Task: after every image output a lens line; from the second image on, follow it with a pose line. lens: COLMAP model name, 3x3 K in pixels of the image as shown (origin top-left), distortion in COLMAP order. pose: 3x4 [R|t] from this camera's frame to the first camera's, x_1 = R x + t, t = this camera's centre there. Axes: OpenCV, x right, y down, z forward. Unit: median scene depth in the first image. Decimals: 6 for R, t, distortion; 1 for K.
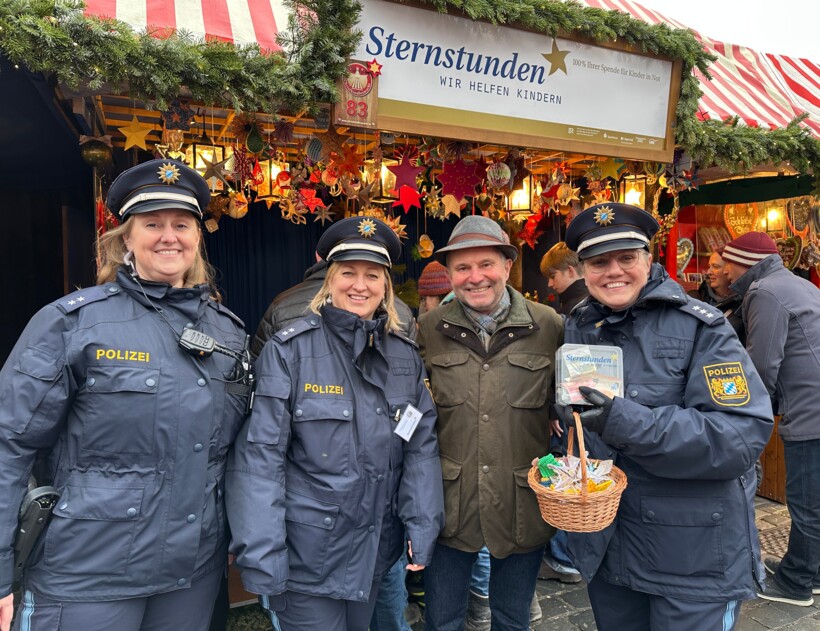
lens RADIAL K [[622.5, 0, 426.2], [0, 622.5, 319.0], [0, 0, 1]] dist [-0.005654, -0.005631]
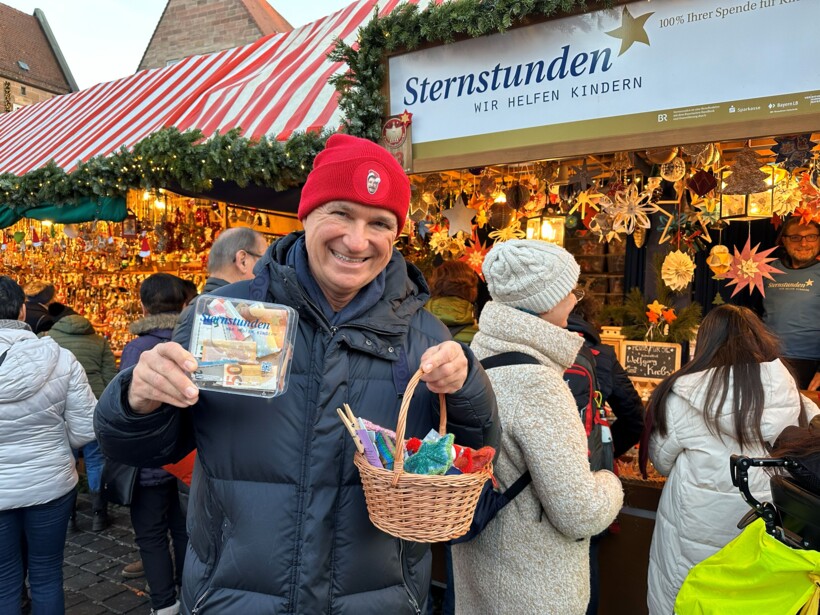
lens RADIAL K [[580.2, 0, 404.6], [0, 580.2, 317.6], [0, 0, 1]] dist [0.031804, -0.050514]
pose [[0.539304, 0.060745, -0.839917, 0.720557], [-0.053965, 0.997838, 0.037517, -0.085798], [0.840380, 0.025093, 0.541416, 0.417568]]
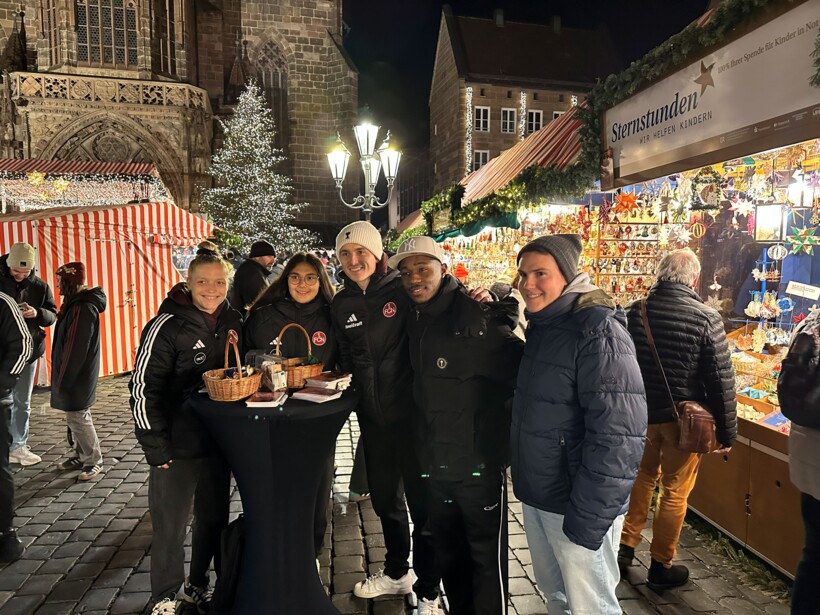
lens RADIAL K [[580.2, 0, 404.6], [0, 580.2, 317.6], [0, 0, 1]] dist [0.031804, -0.050514]
pose [[-0.316453, 0.096635, -0.943673, 1.401458], [-0.039951, 0.992557, 0.115038, -0.121249], [0.947766, 0.074105, -0.310237, 0.909968]]
